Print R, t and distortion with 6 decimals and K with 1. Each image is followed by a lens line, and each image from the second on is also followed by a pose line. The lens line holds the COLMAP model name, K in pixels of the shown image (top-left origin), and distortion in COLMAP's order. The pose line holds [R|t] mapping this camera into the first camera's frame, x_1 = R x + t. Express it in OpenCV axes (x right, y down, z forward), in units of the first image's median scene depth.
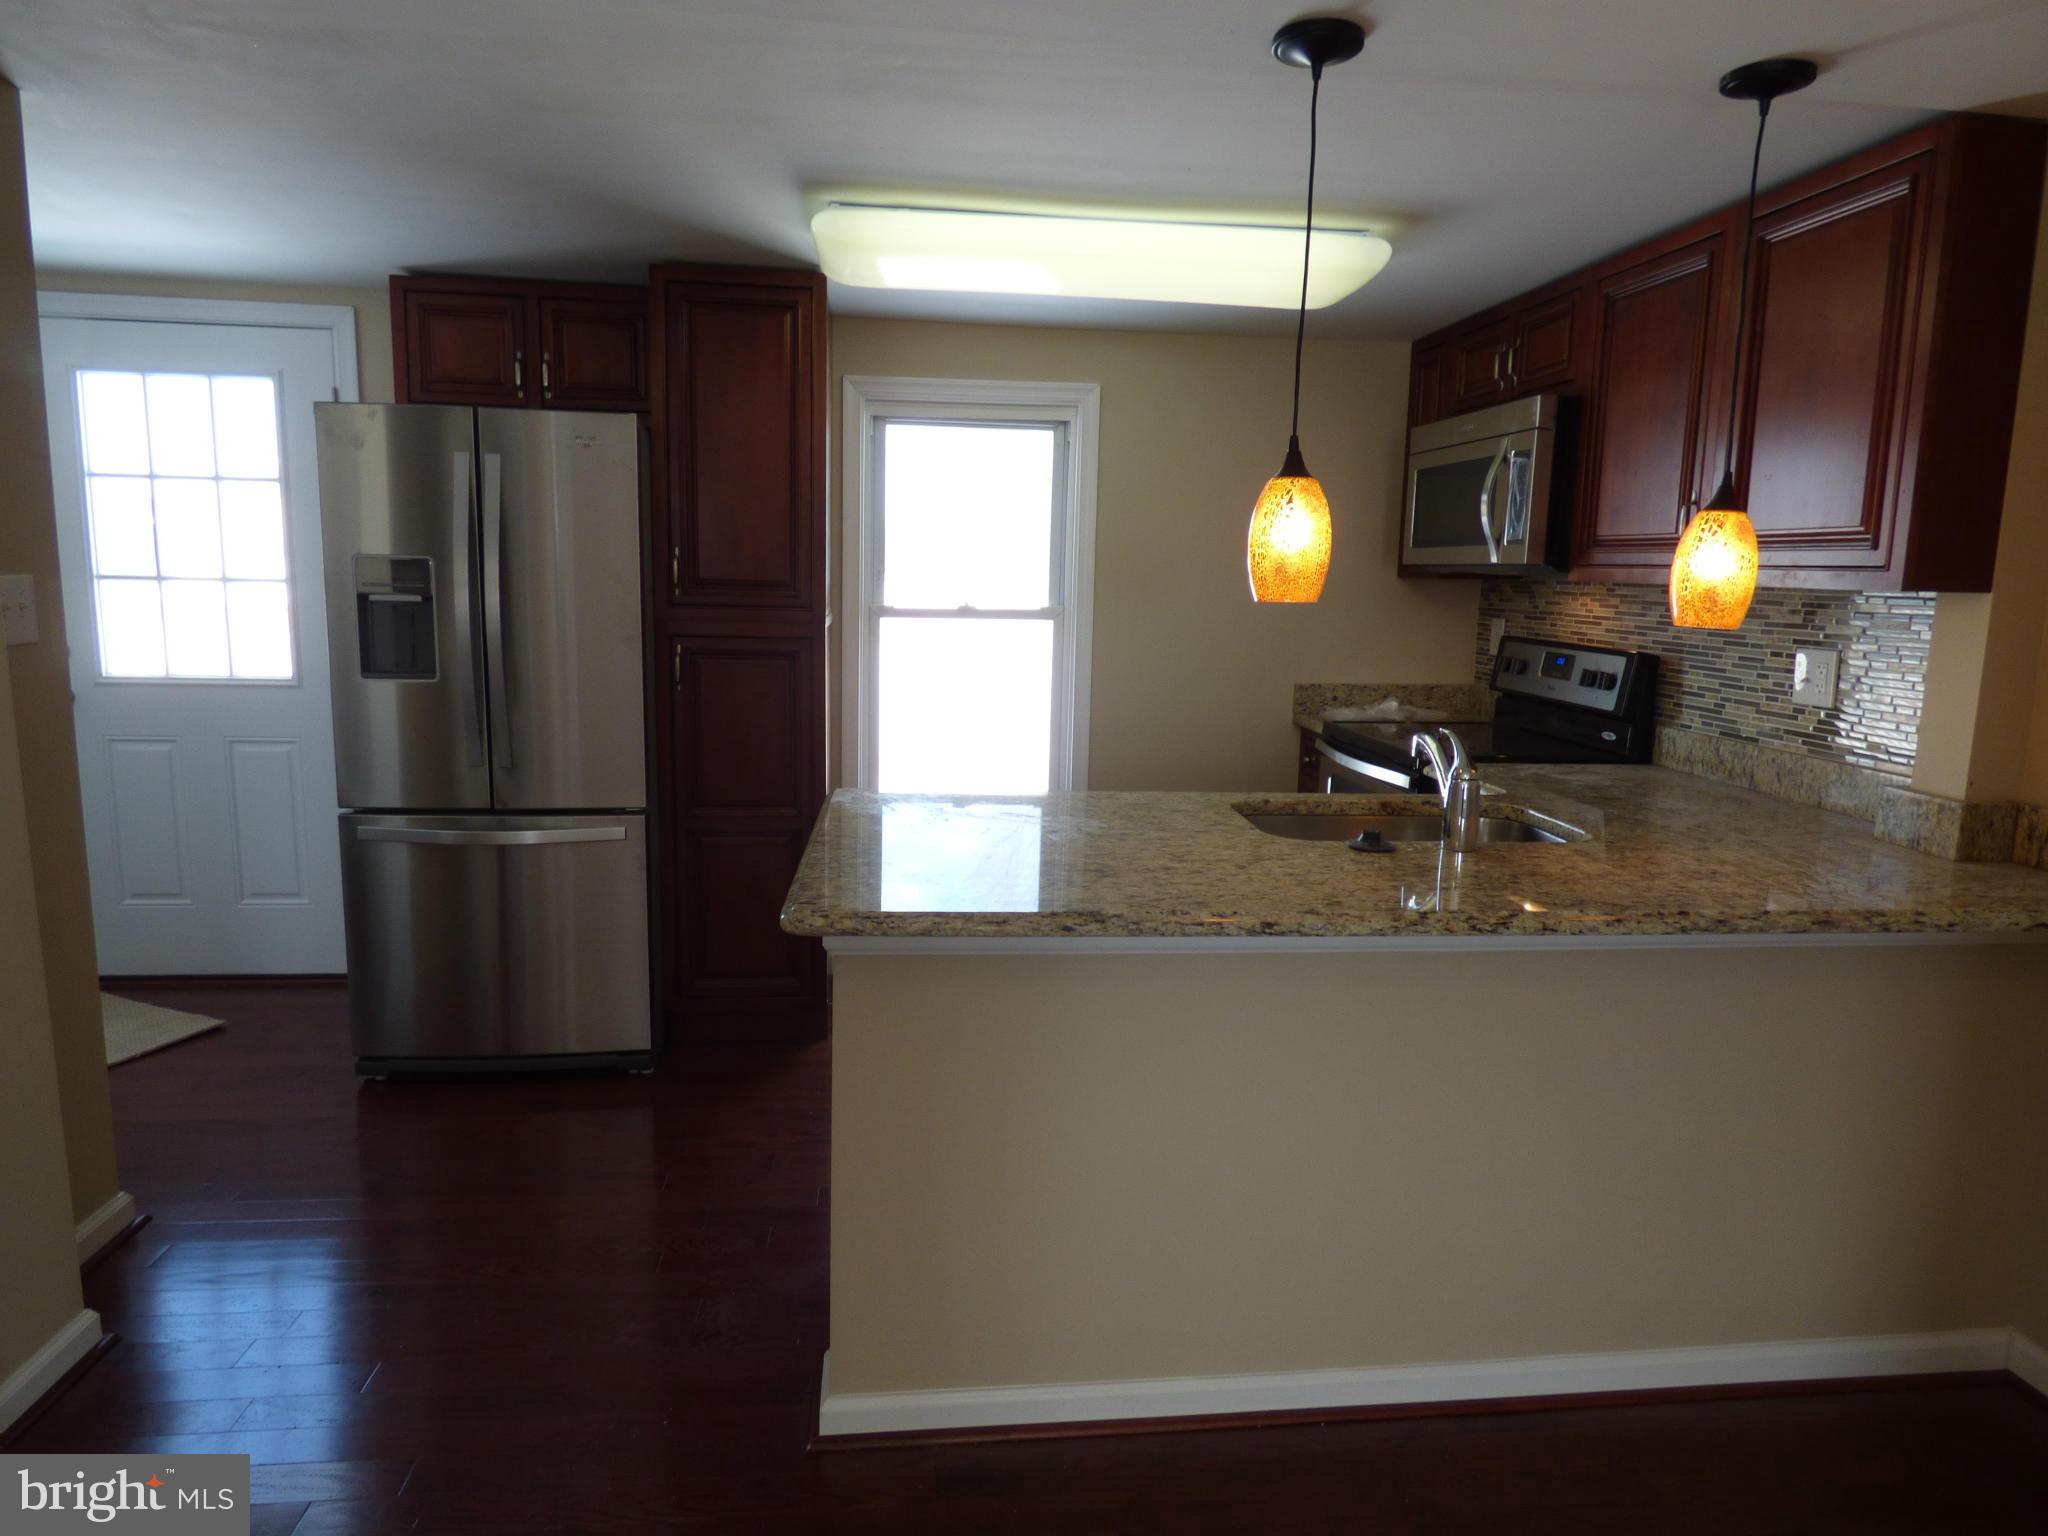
lens RADIAL K [[1239.3, 0, 1024.2], [0, 1239.3, 766.8], [0, 0, 1]] dist [-0.010012, -0.001051]
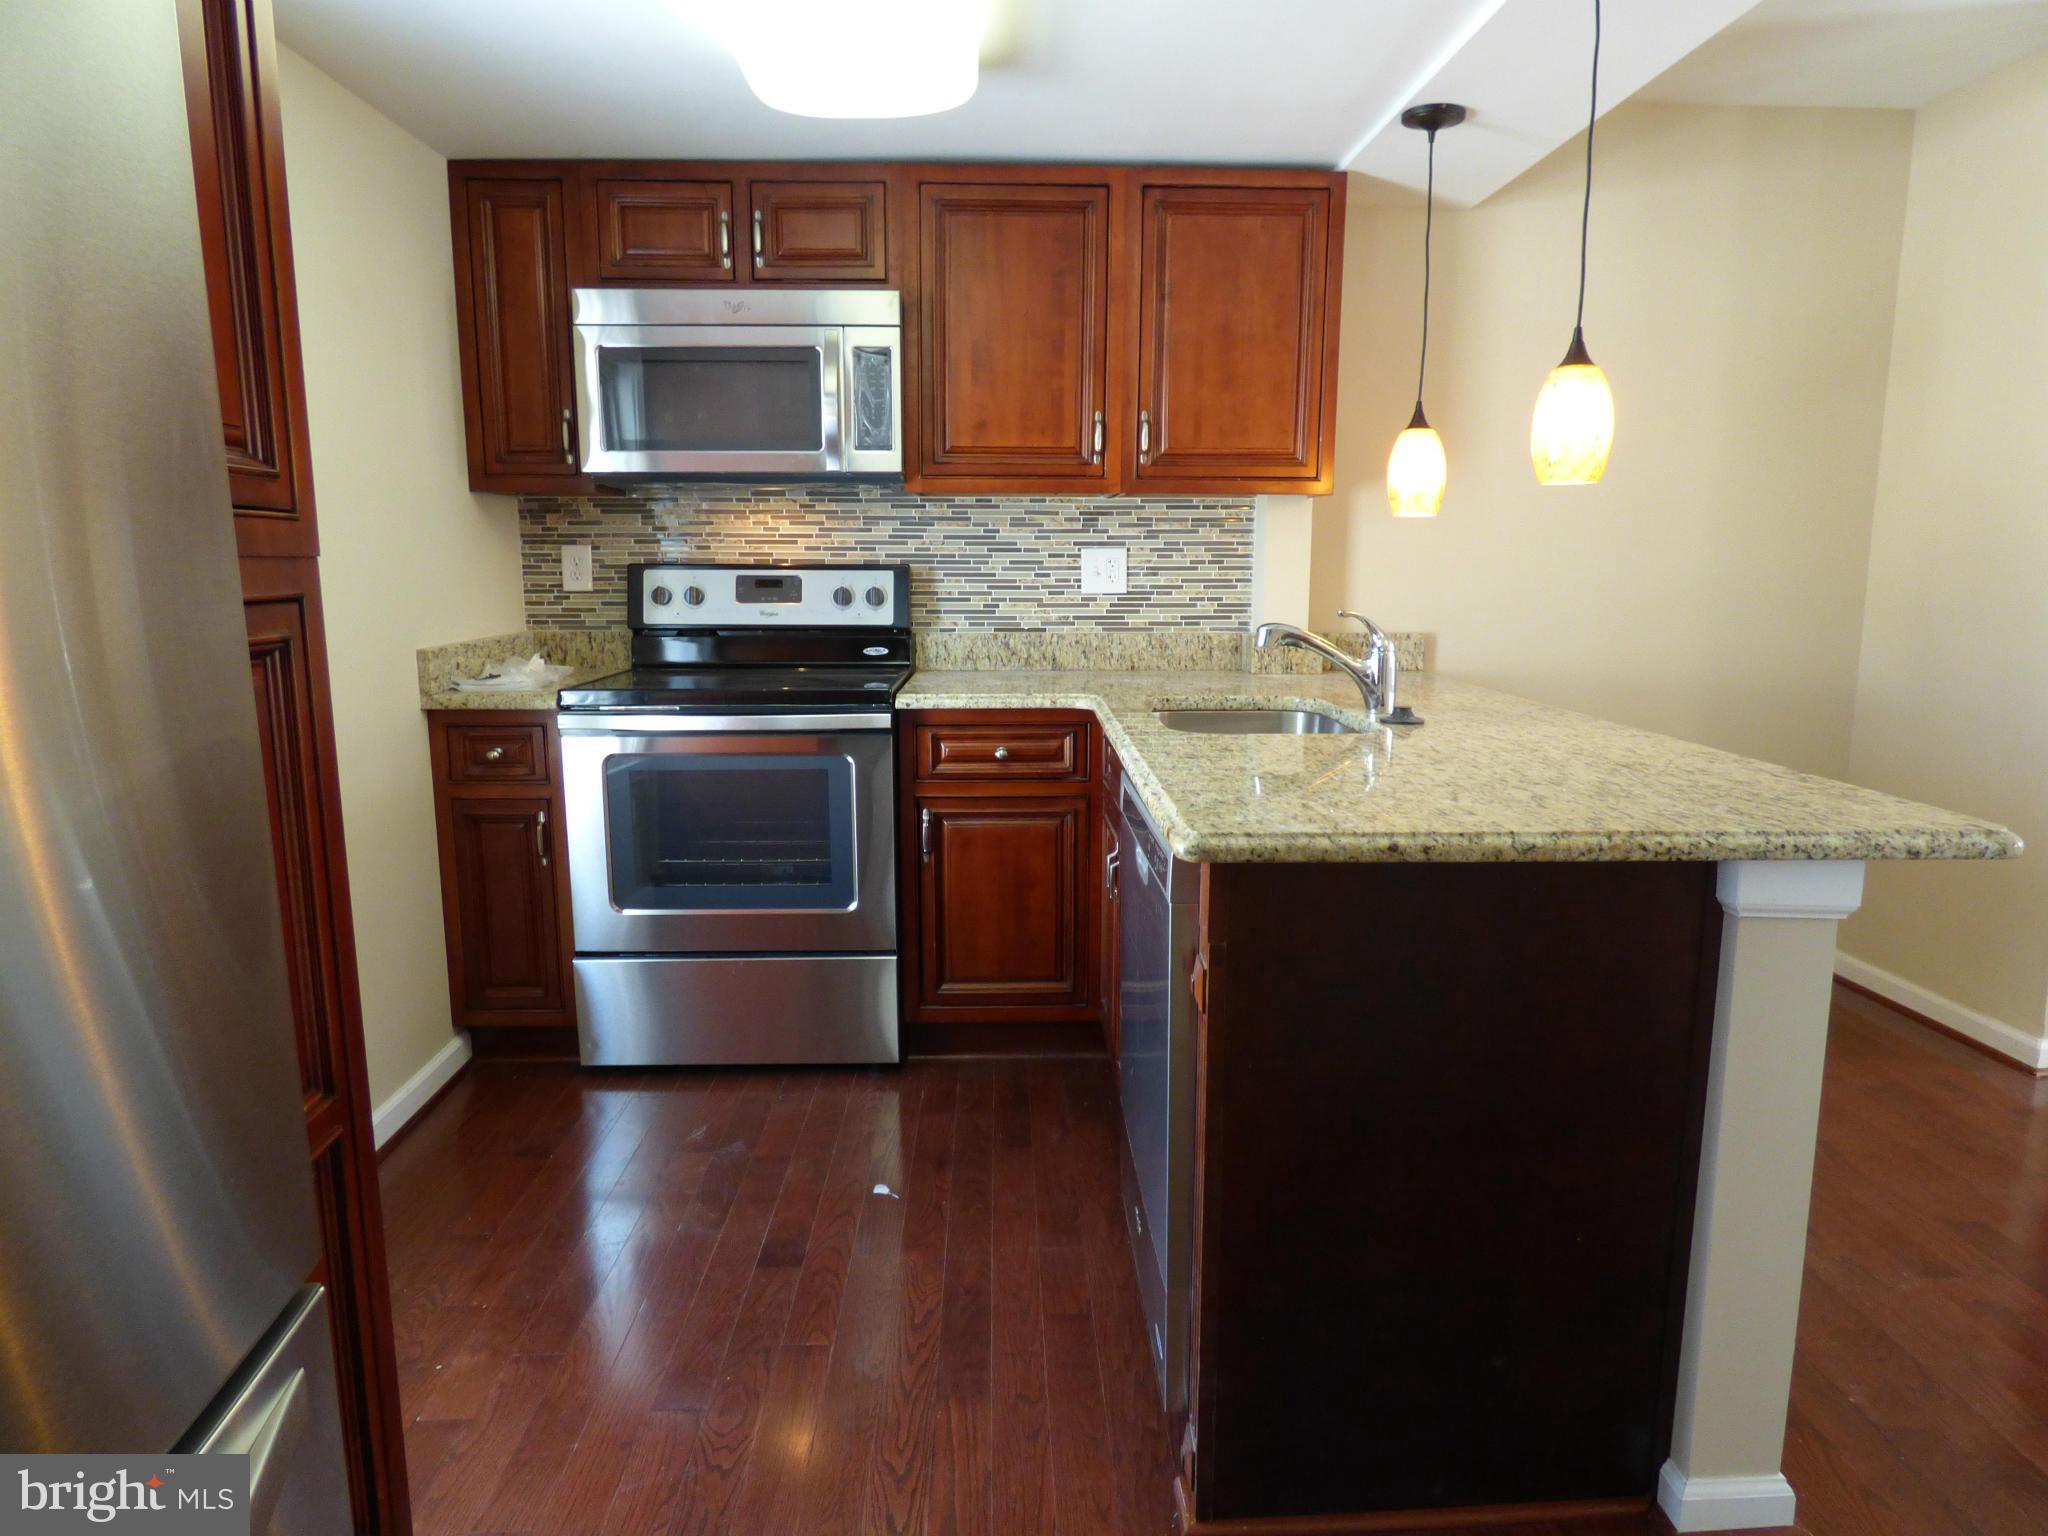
lens RADIAL K [[1239.3, 0, 1031.9], [0, 1239.3, 763.5], [0, 0, 1]] dist [-0.010012, -0.001051]
pose [[0.078114, -0.184651, 0.979695, -0.542729], [0.159291, 0.972384, 0.170572, -0.091682], [-0.984137, 0.142732, 0.105370, 0.817597]]
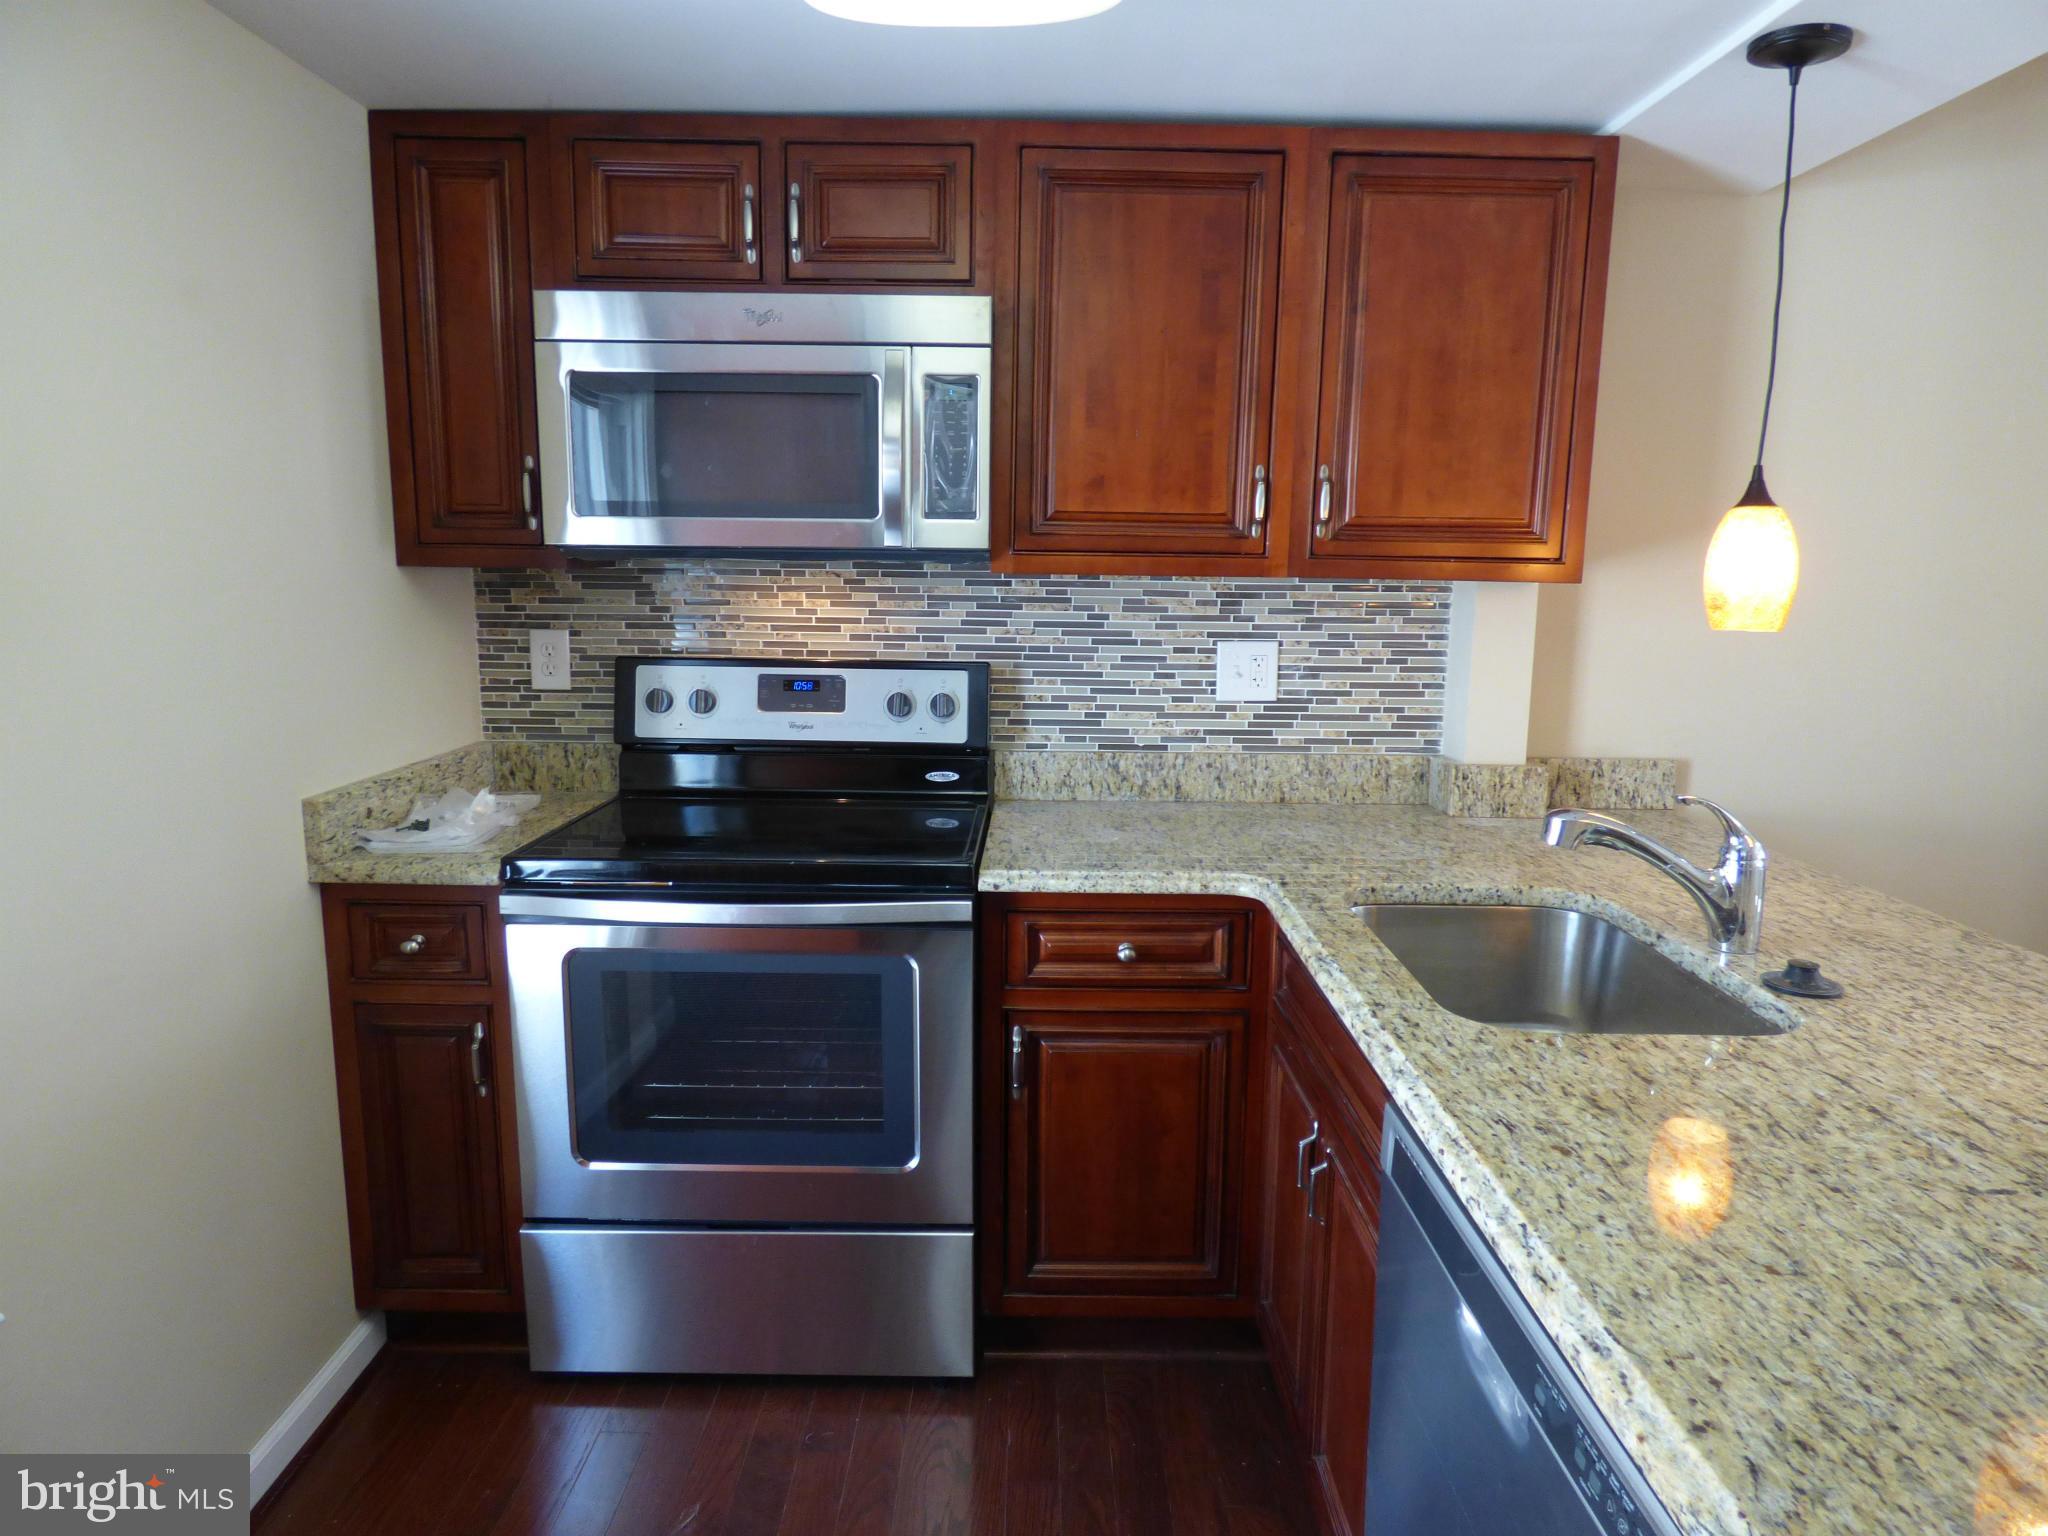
lens RADIAL K [[1239.3, 0, 1033.5], [0, 1239.3, 763.9], [0, 0, 1]] dist [-0.010012, -0.001051]
pose [[0.103062, -0.178024, 0.978614, -0.269622], [0.147746, 0.975679, 0.161931, -0.152963], [-0.983641, 0.127897, 0.126858, 0.887245]]
